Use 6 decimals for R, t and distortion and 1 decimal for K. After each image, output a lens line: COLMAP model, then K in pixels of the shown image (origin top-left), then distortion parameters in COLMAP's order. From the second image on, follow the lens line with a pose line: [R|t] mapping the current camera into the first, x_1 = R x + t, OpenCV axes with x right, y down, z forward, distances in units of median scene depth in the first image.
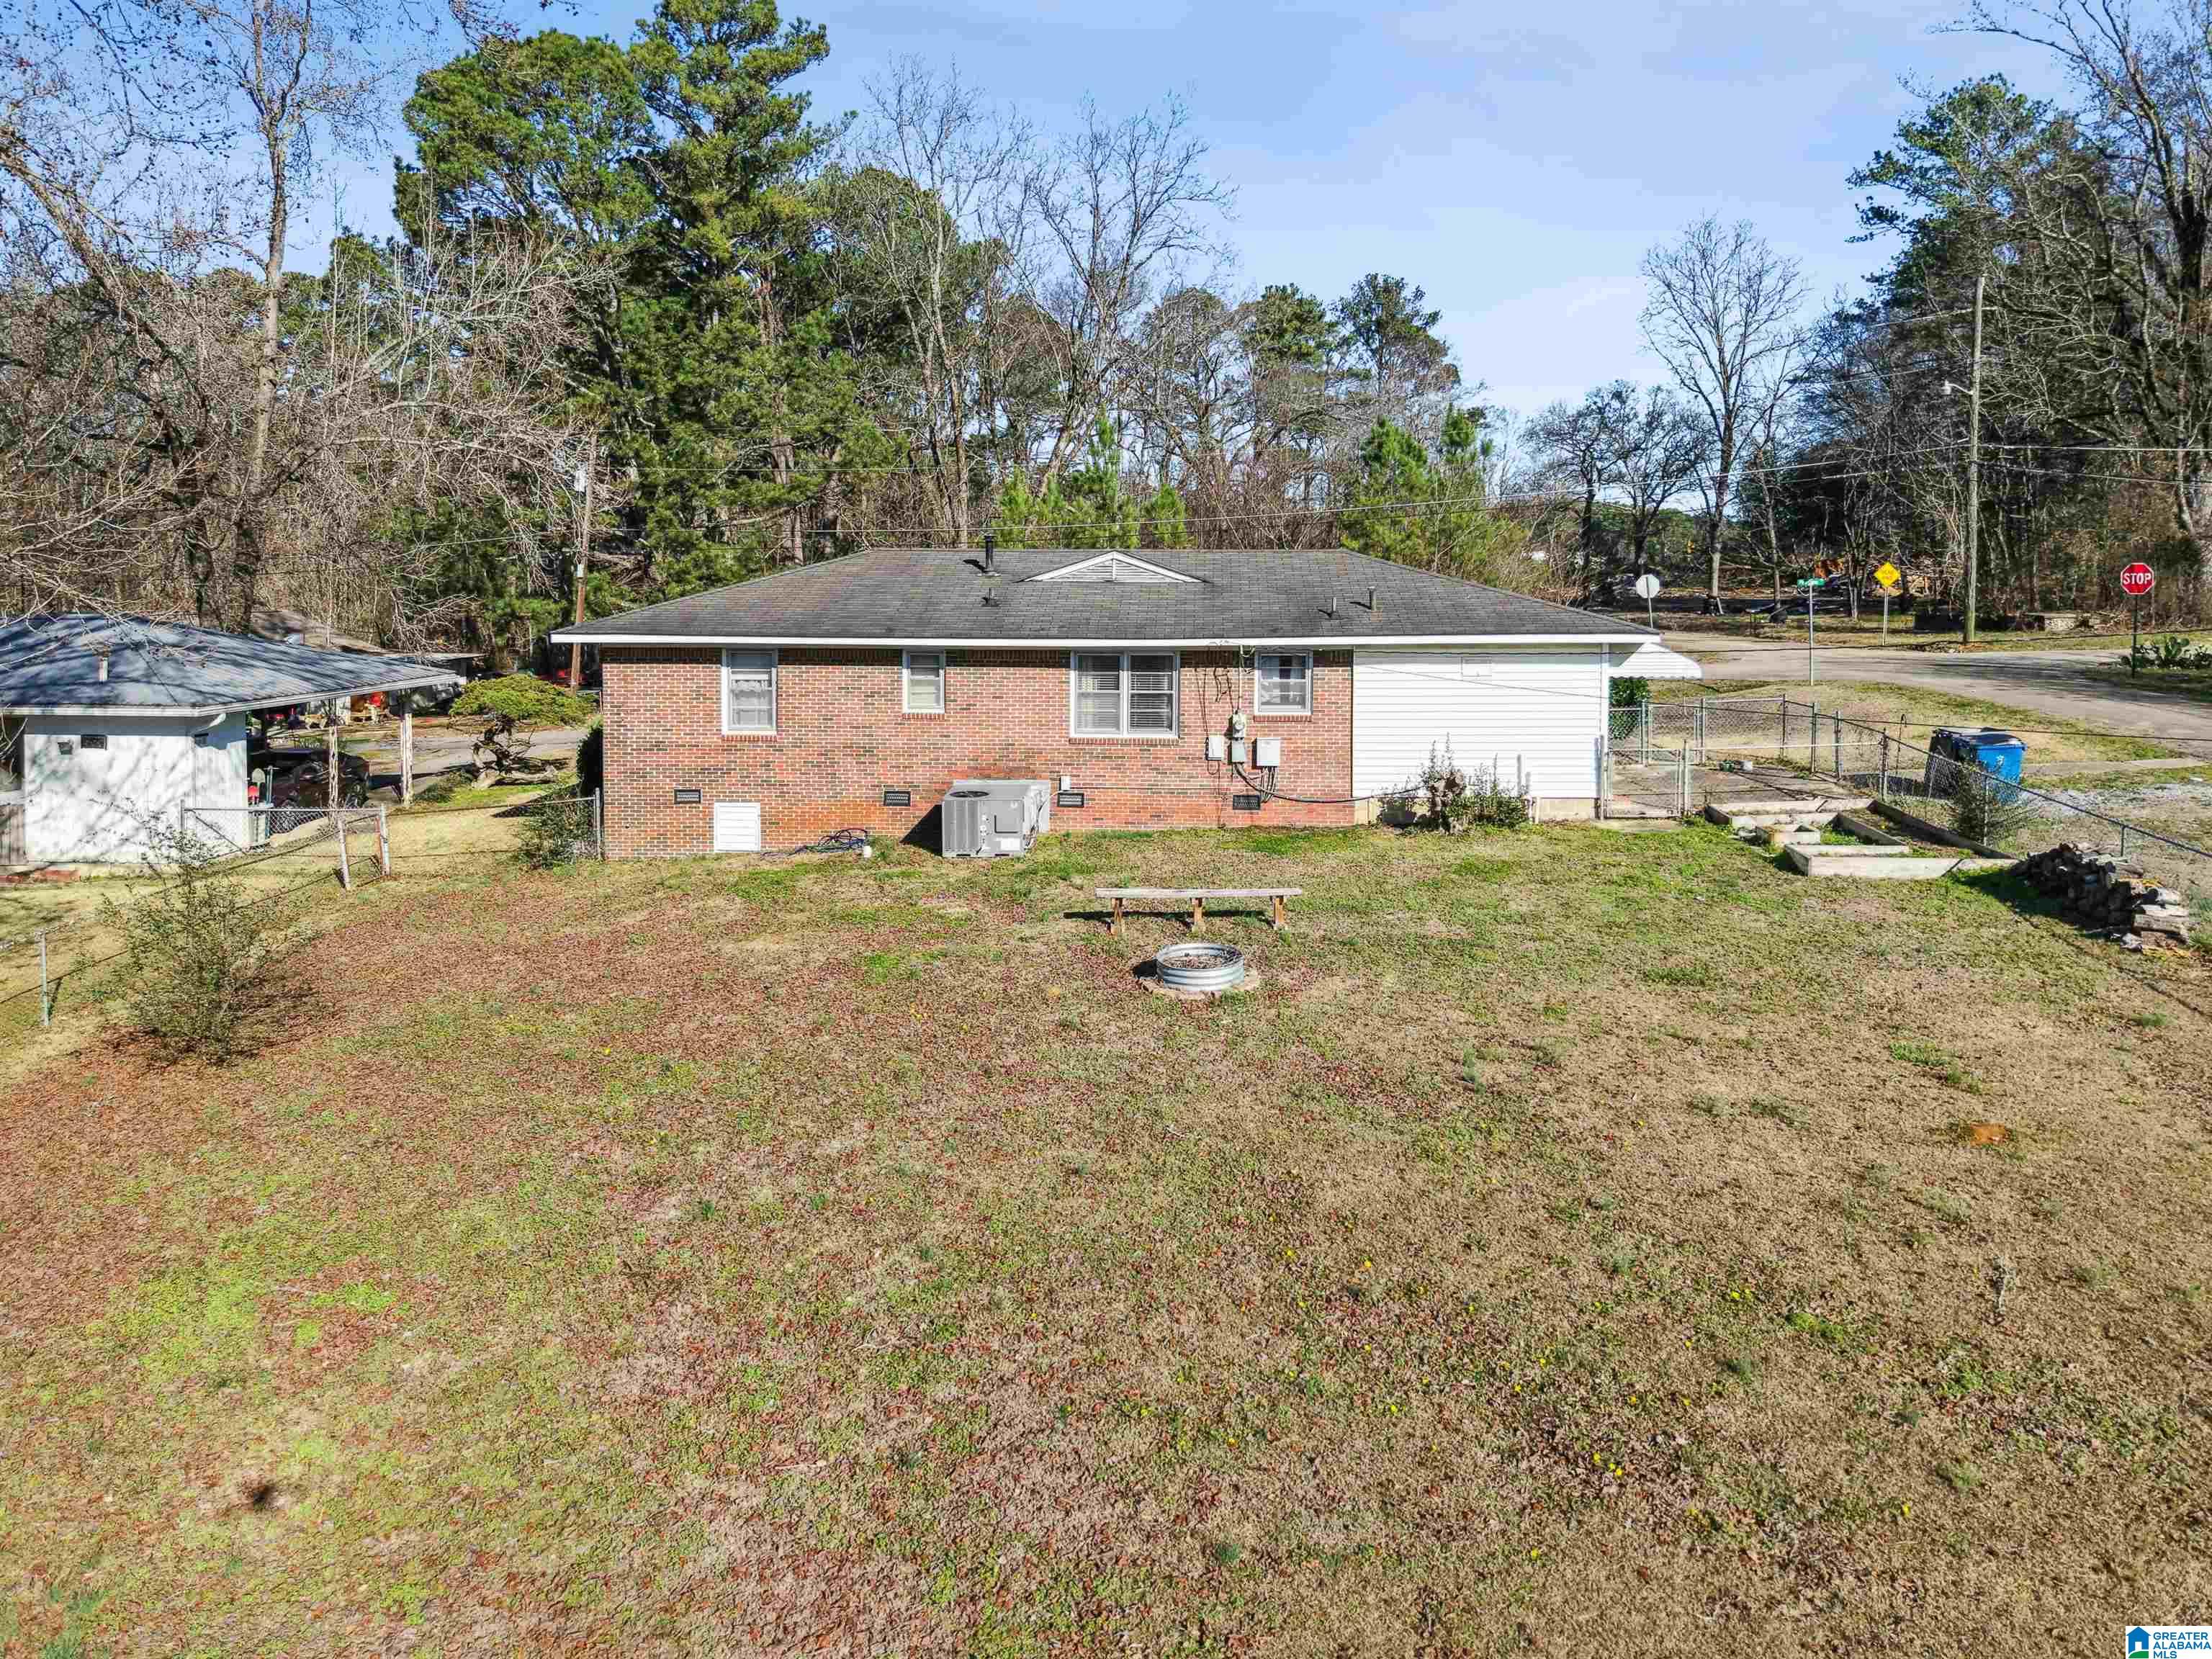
lens RADIAL K [[1607.5, 0, 1101.4], [0, 1607.5, 798.8], [0, 0, 1]] dist [0.005792, -0.000002]
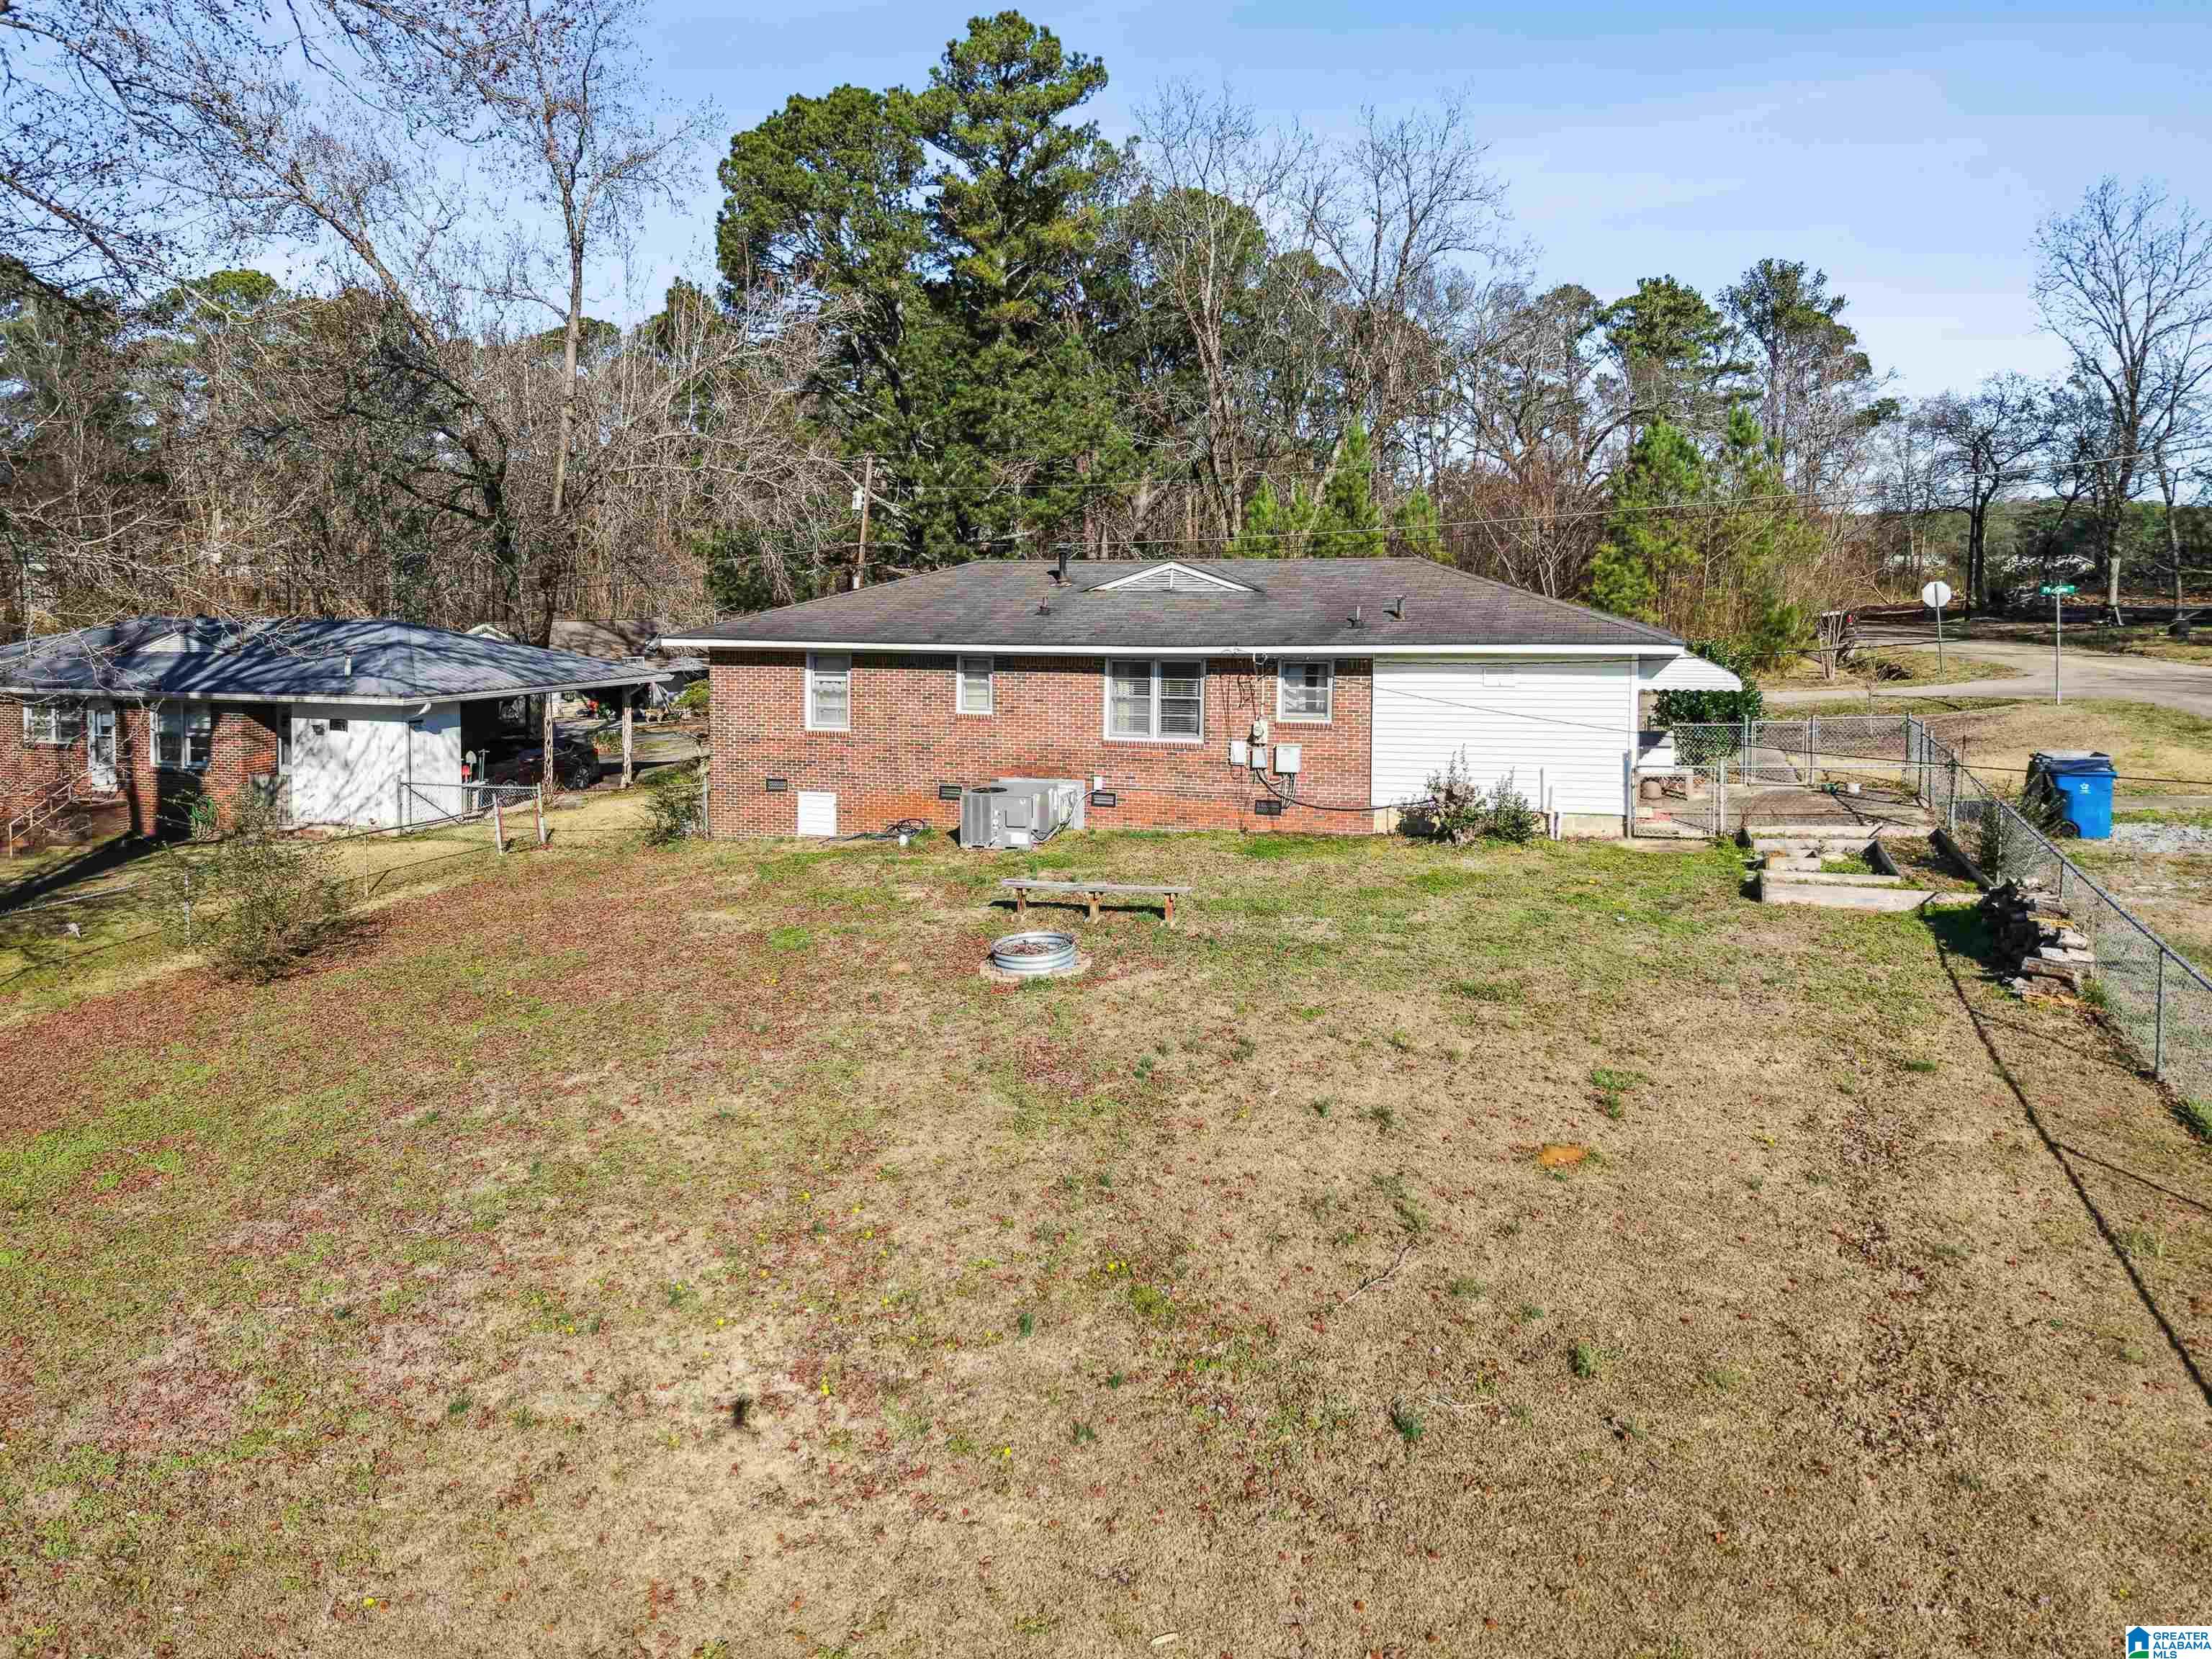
lens RADIAL K [[1595.4, 0, 1106.0], [0, 1595.4, 829.5], [0, 0, 1]] dist [0.010779, -0.001993]
pose [[0.962410, 0.038021, -0.268925, 0.261559], [-0.034280, 0.999239, 0.018597, 0.000832], [0.269428, -0.008679, 0.962981, -0.002928]]
